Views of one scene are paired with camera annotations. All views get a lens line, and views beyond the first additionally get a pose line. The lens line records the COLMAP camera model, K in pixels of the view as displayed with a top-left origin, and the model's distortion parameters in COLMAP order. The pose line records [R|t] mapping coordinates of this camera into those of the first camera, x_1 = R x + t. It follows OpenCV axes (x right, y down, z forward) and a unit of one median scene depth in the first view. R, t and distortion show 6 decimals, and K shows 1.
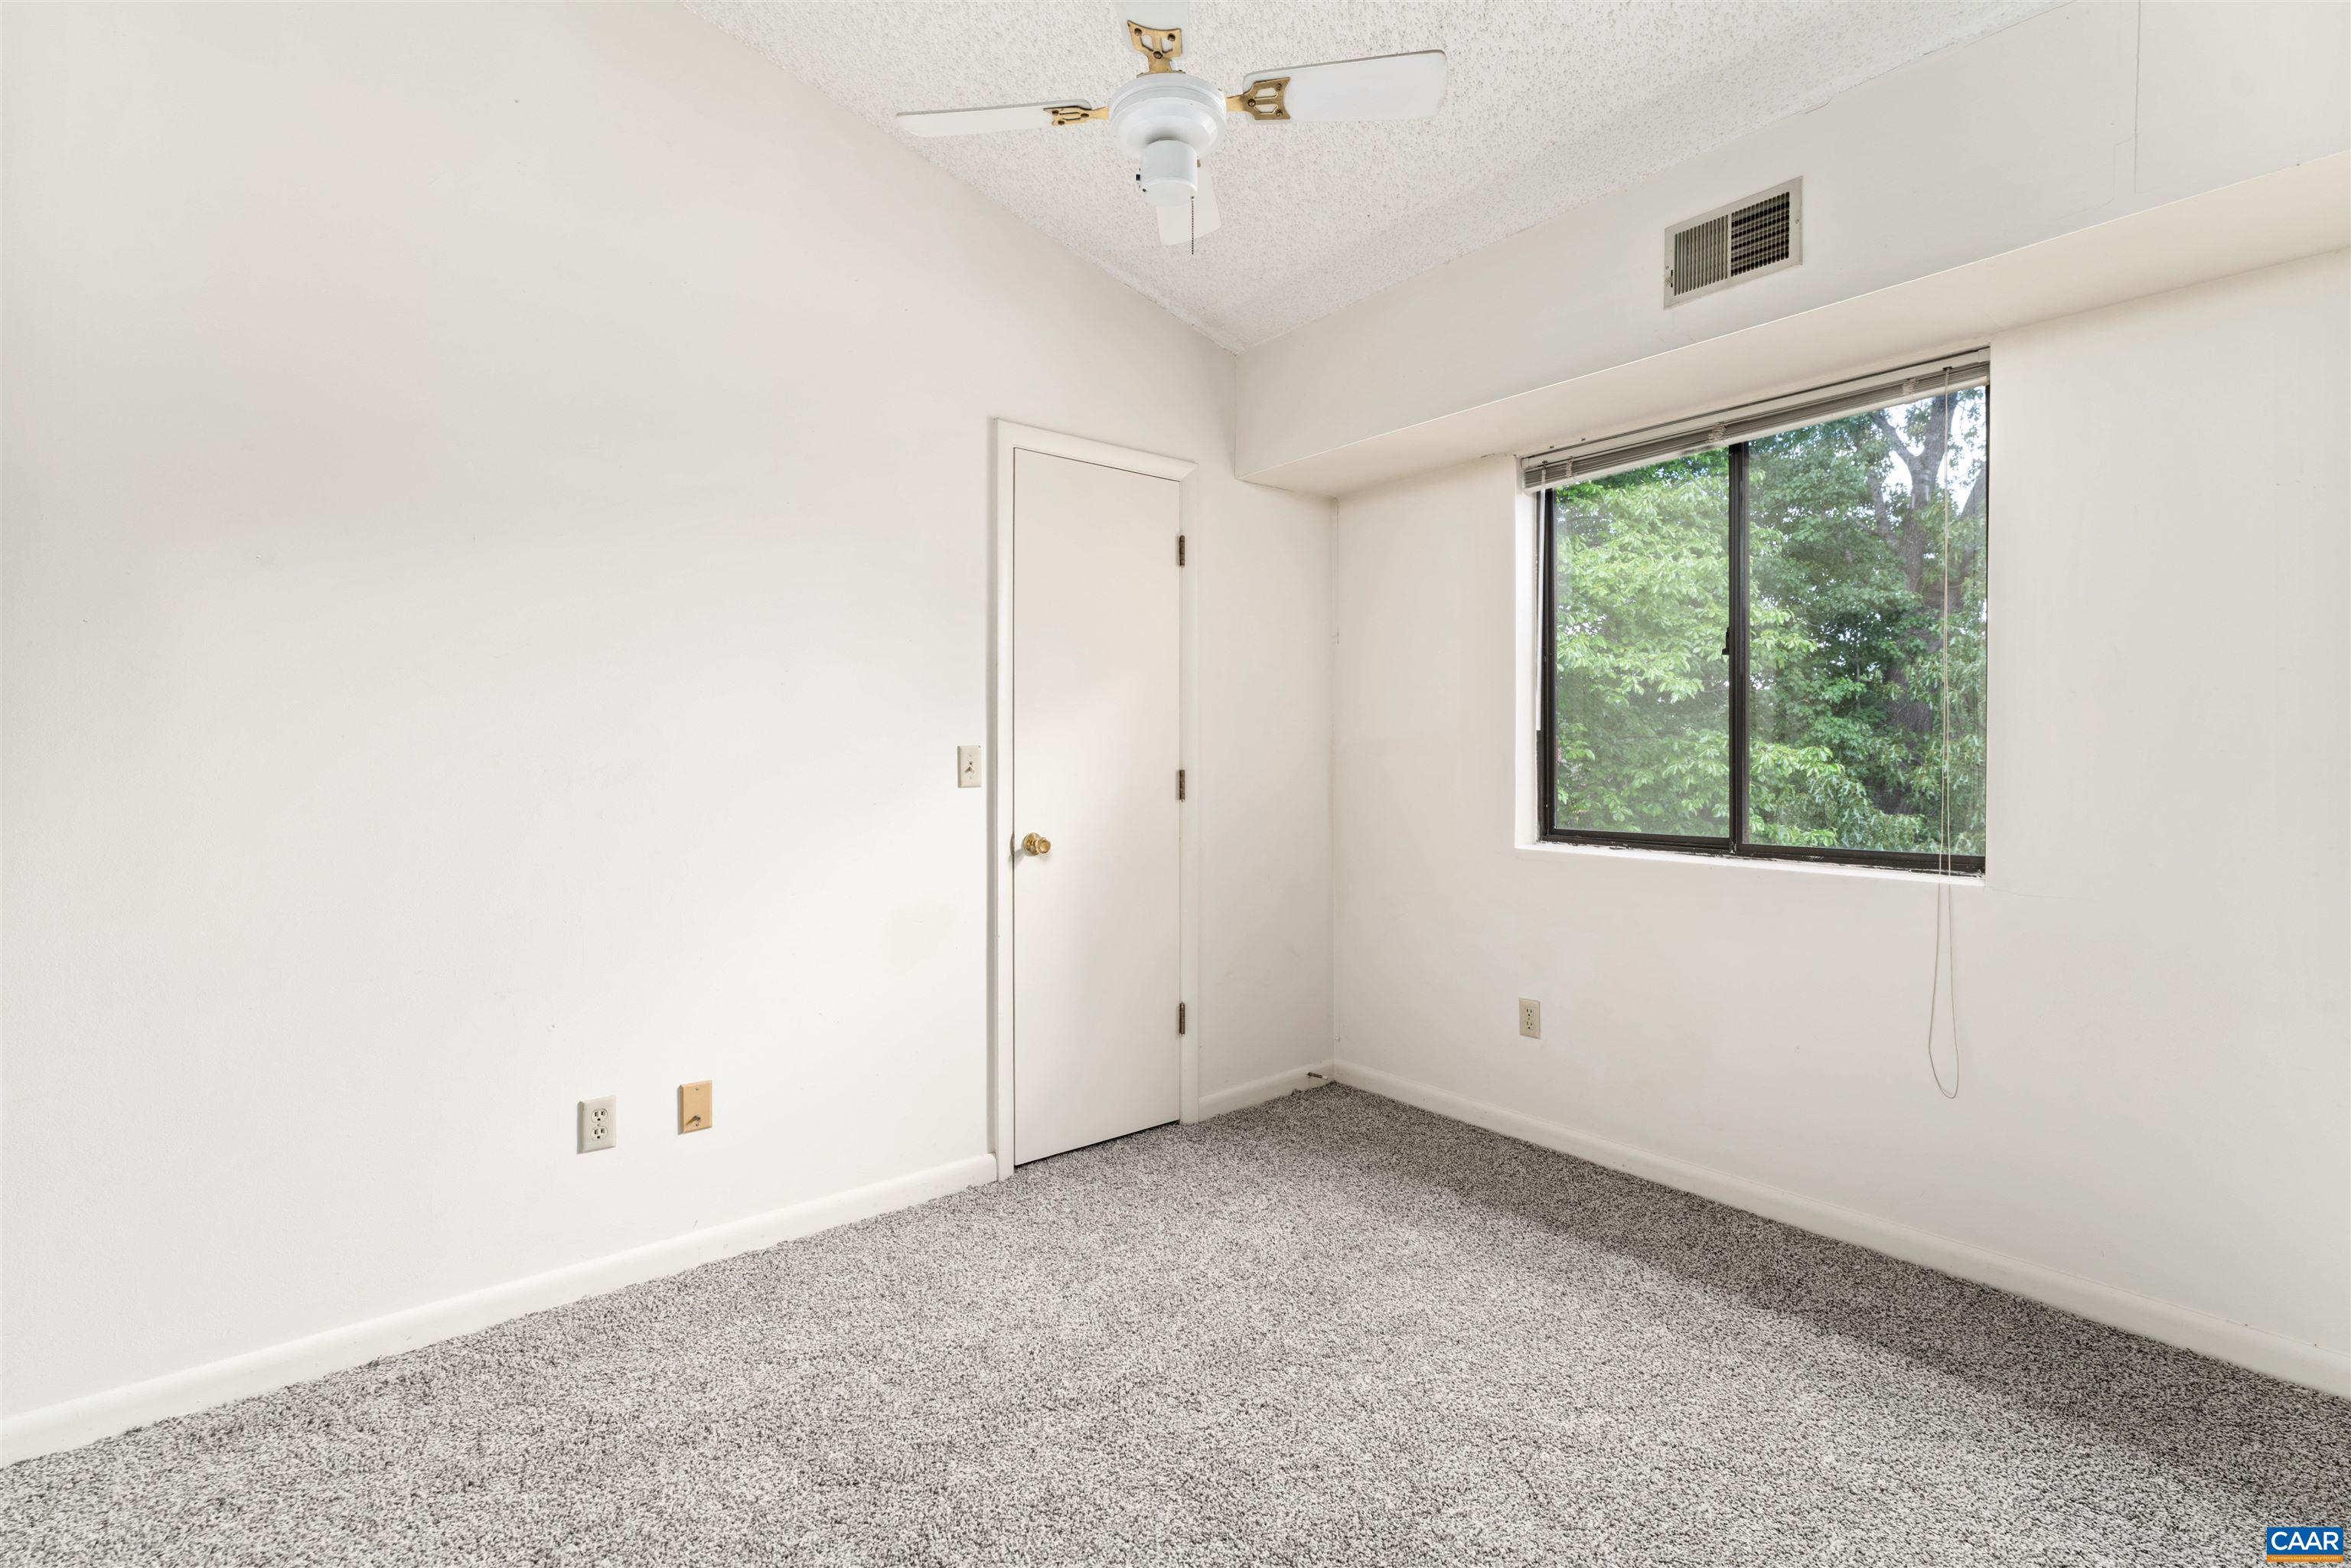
lens RADIAL K [[1057.7, 0, 1175.5], [0, 1057.7, 784.0], [0, 0, 1]] dist [0.000017, 0.000007]
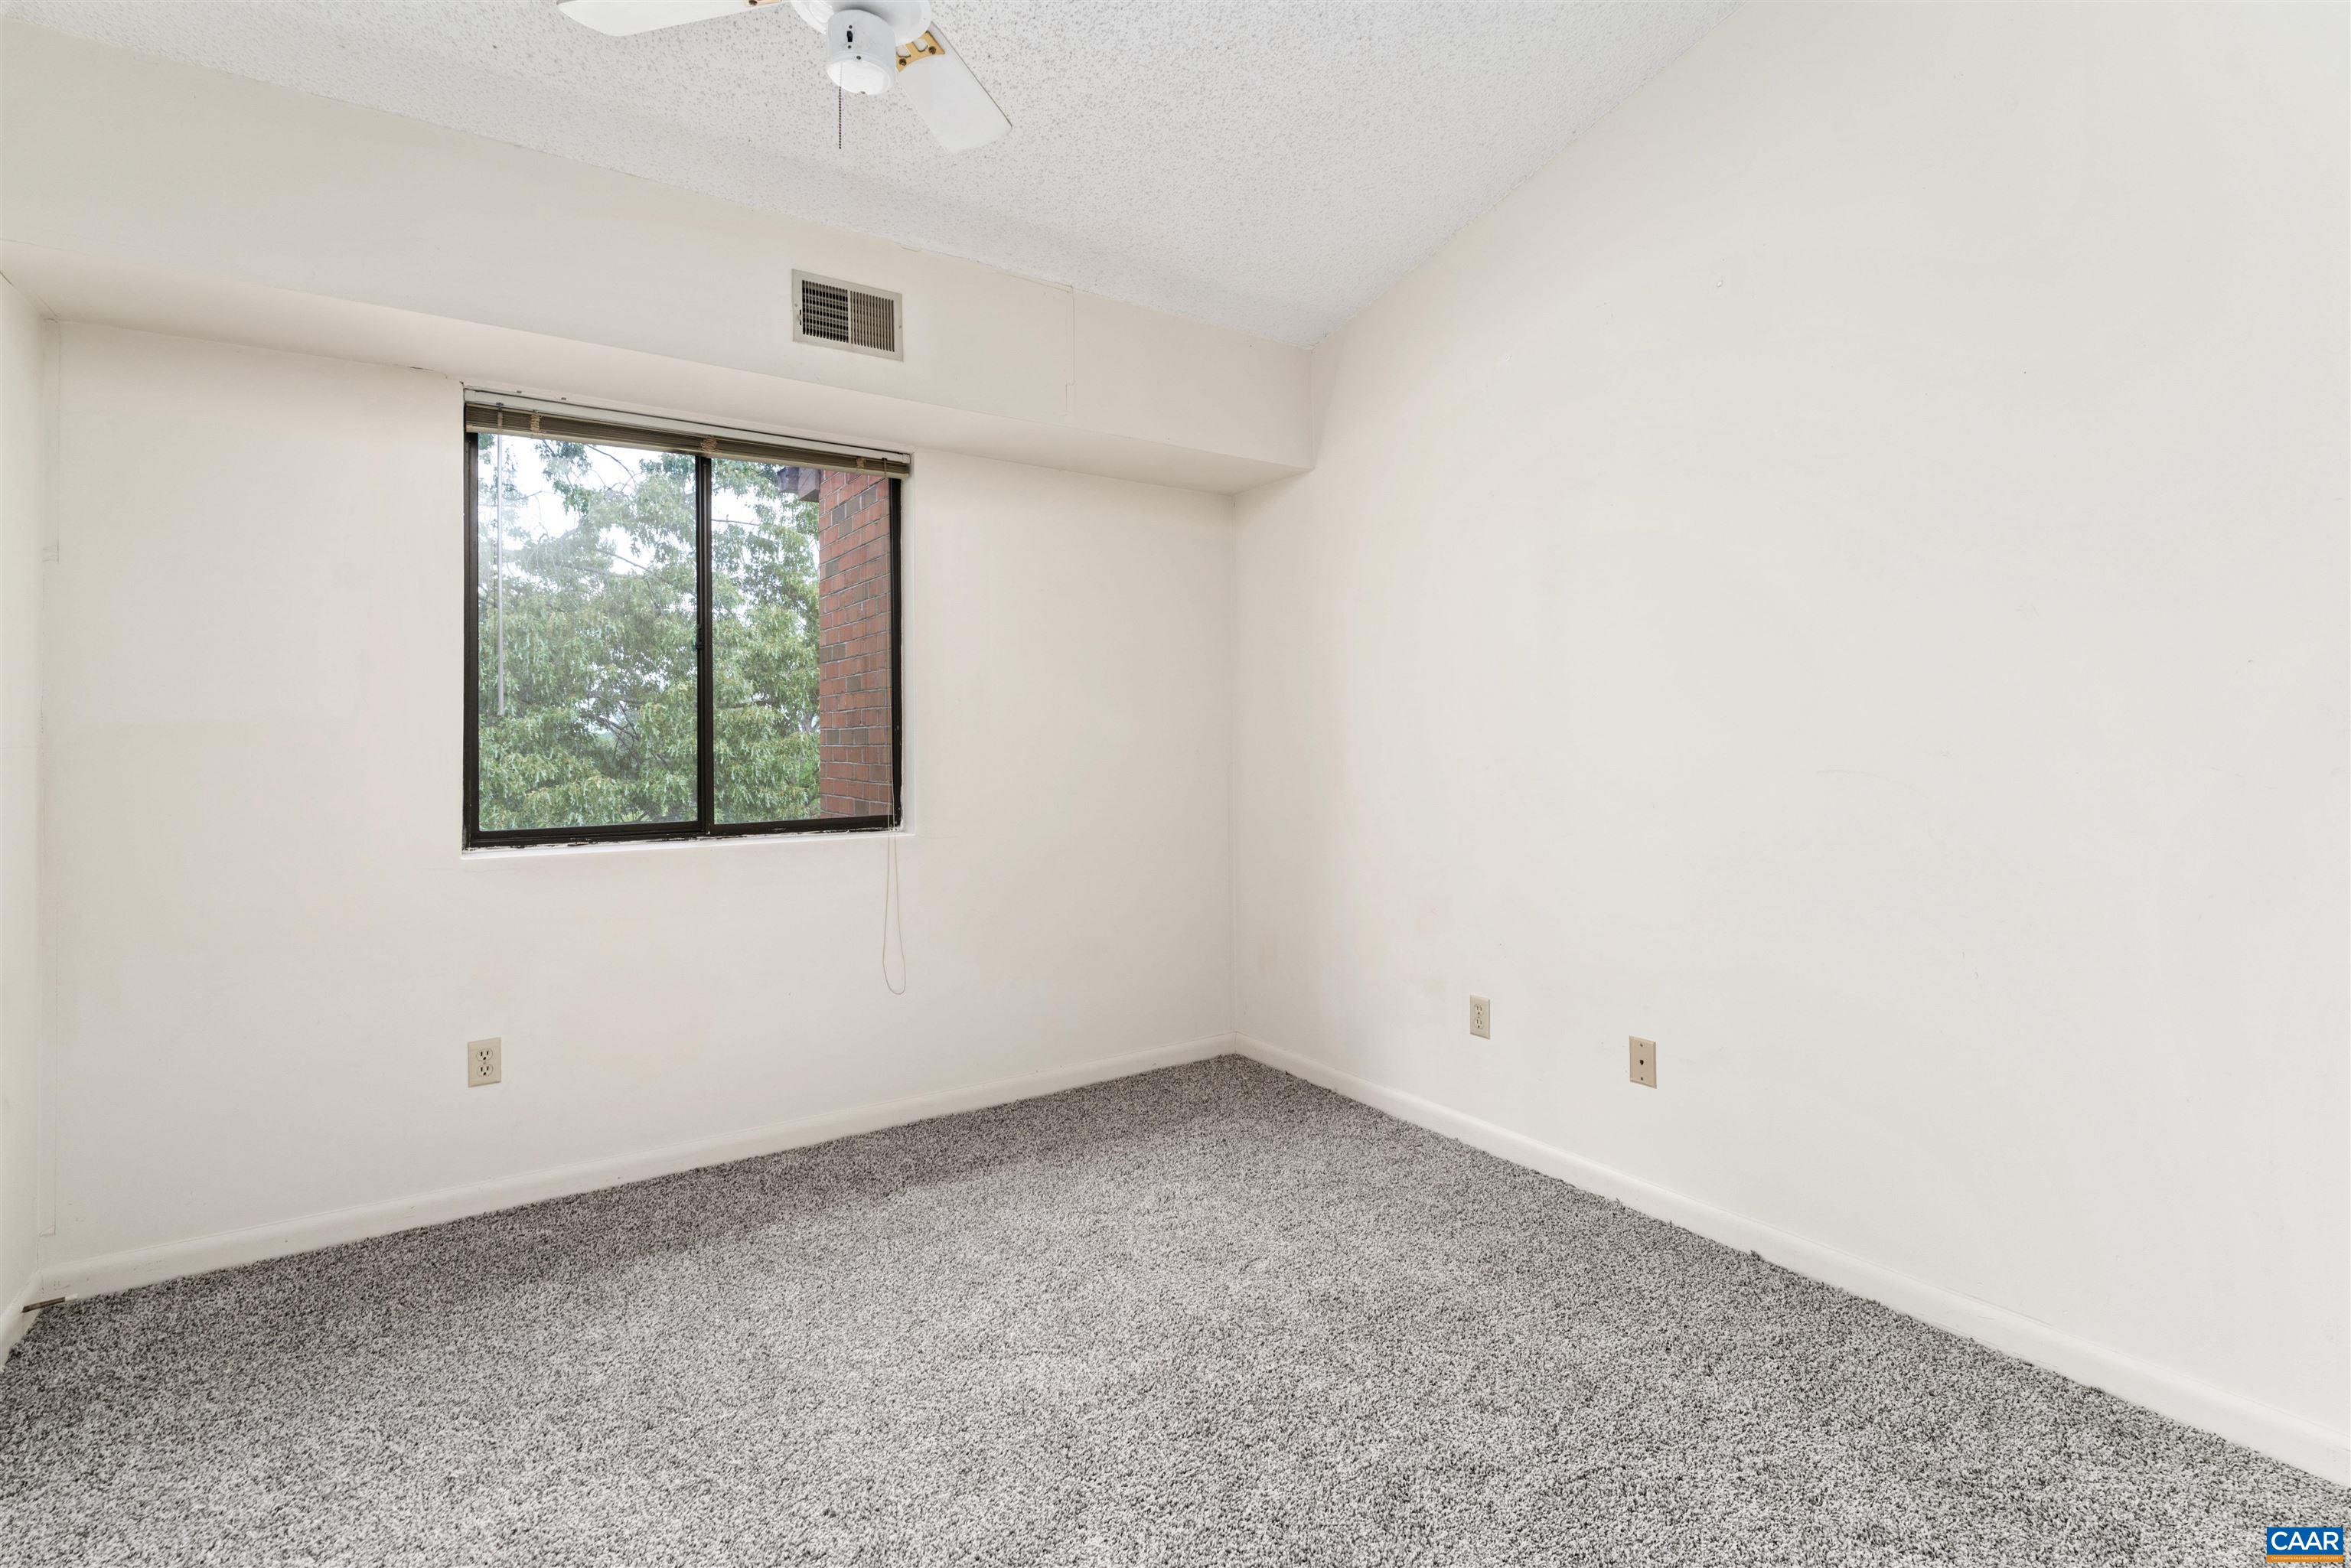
lens RADIAL K [[1071.3, 0, 1175.8], [0, 1071.3, 736.2], [0, 0, 1]] dist [0.000137, 0.000091]
pose [[0.102802, 0.002911, 0.994698, -0.495565], [0.035646, 0.999343, -0.006609, -0.010300], [-0.994063, 0.036136, 0.102631, 0.405982]]
